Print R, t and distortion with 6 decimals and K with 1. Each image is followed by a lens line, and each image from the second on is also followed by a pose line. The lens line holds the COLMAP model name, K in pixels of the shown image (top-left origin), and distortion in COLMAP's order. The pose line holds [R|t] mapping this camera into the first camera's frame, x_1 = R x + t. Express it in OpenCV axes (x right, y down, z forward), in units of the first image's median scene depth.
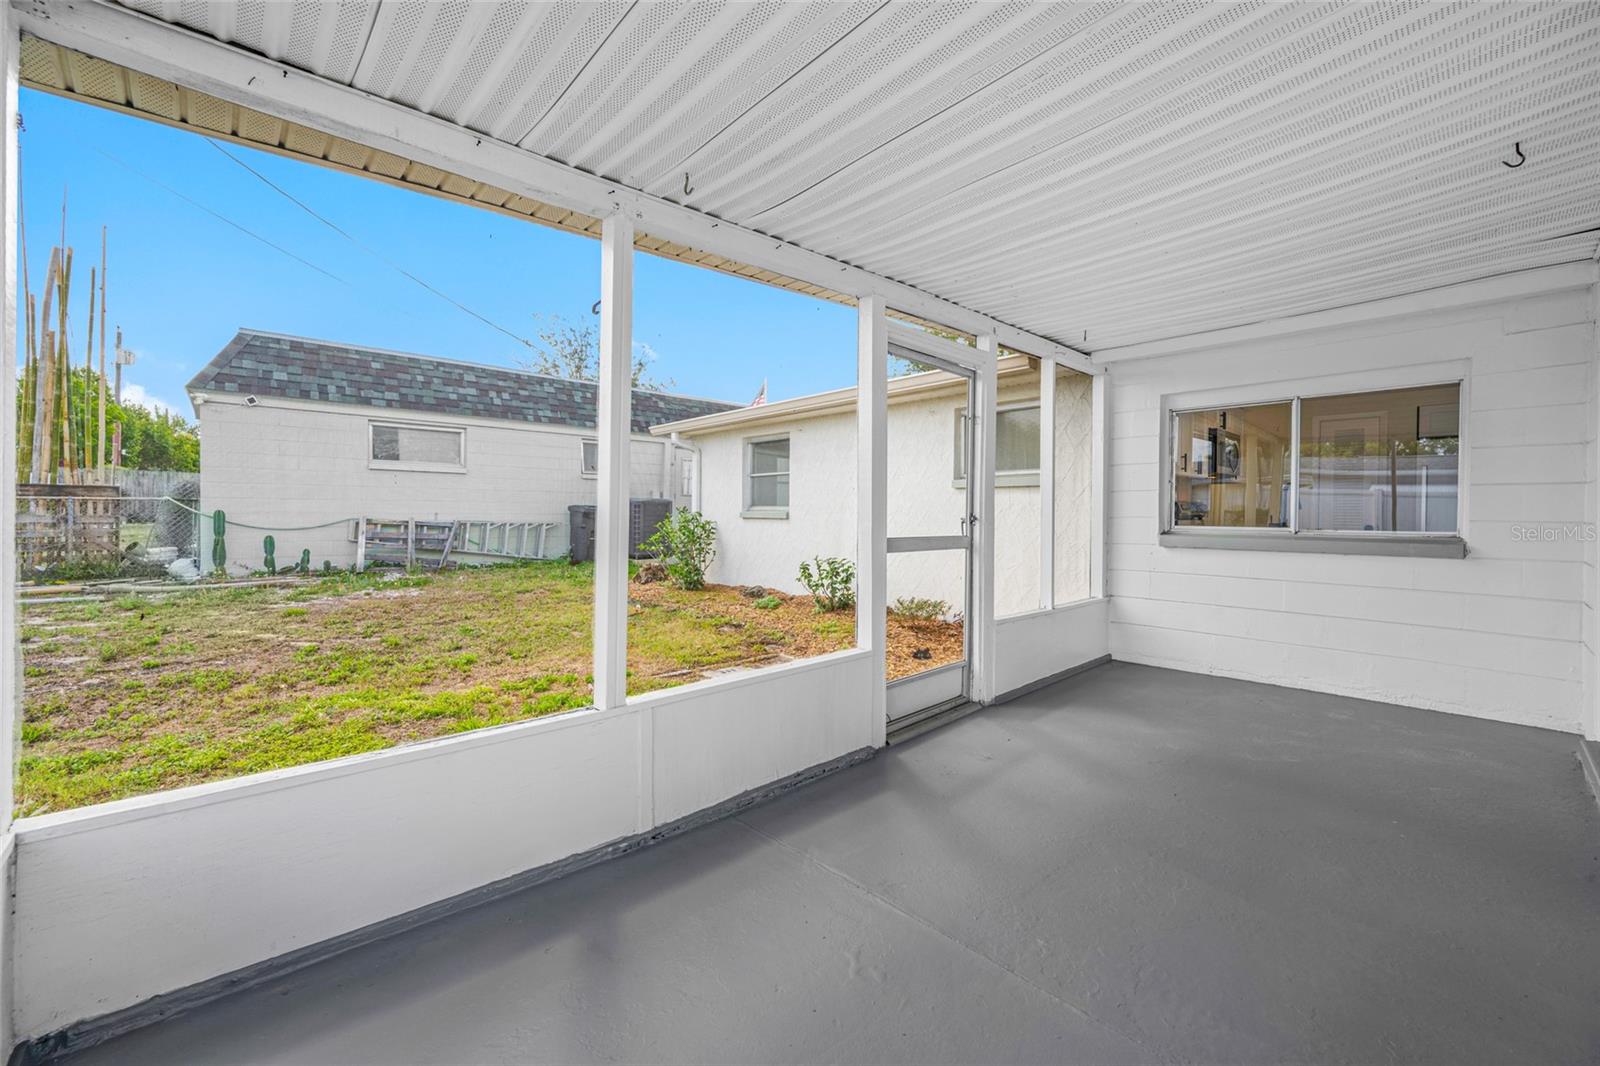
lens RADIAL K [[633.8, 0, 805.8], [0, 633.8, 517.9], [0, 0, 1]] dist [-0.001262, -0.000185]
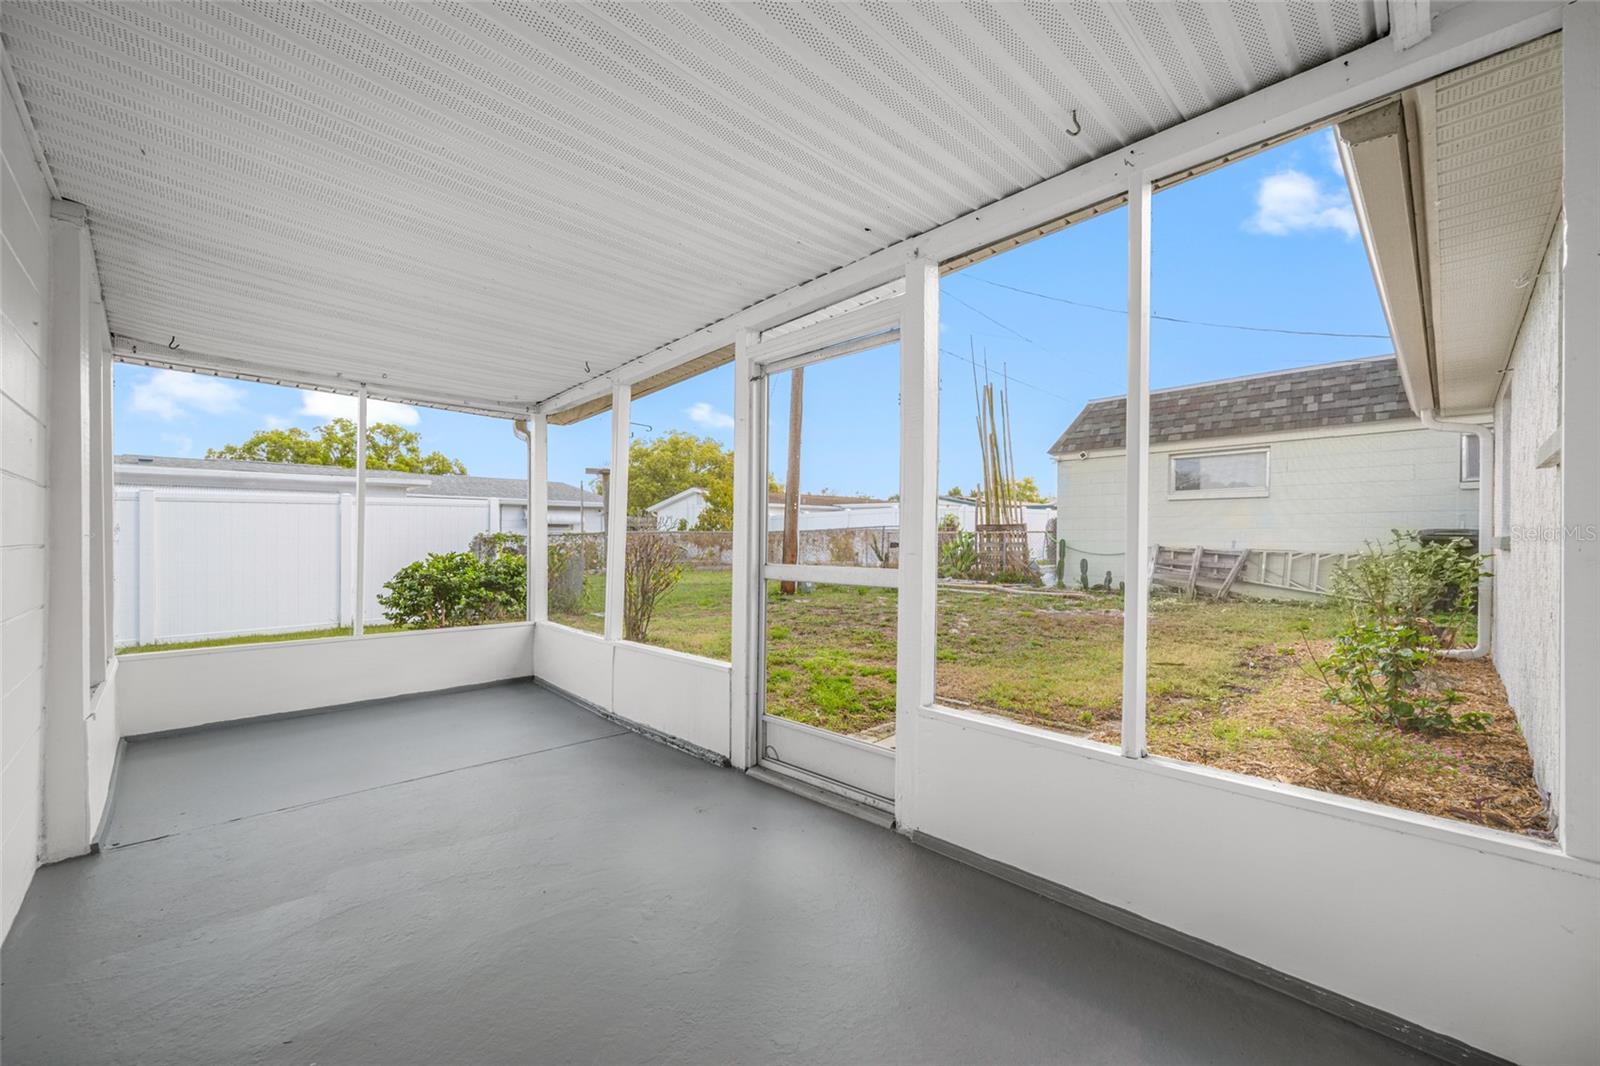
lens RADIAL K [[633.8, 0, 803.5], [0, 633.8, 541.9], [0, 0, 1]] dist [-0.001262, -0.000185]
pose [[0.018515, 0.000365, -0.999829, 0.361410], [-0.007159, 0.999974, 0.000233, -0.002086], [0.999803, 0.007154, 0.018517, 0.339980]]
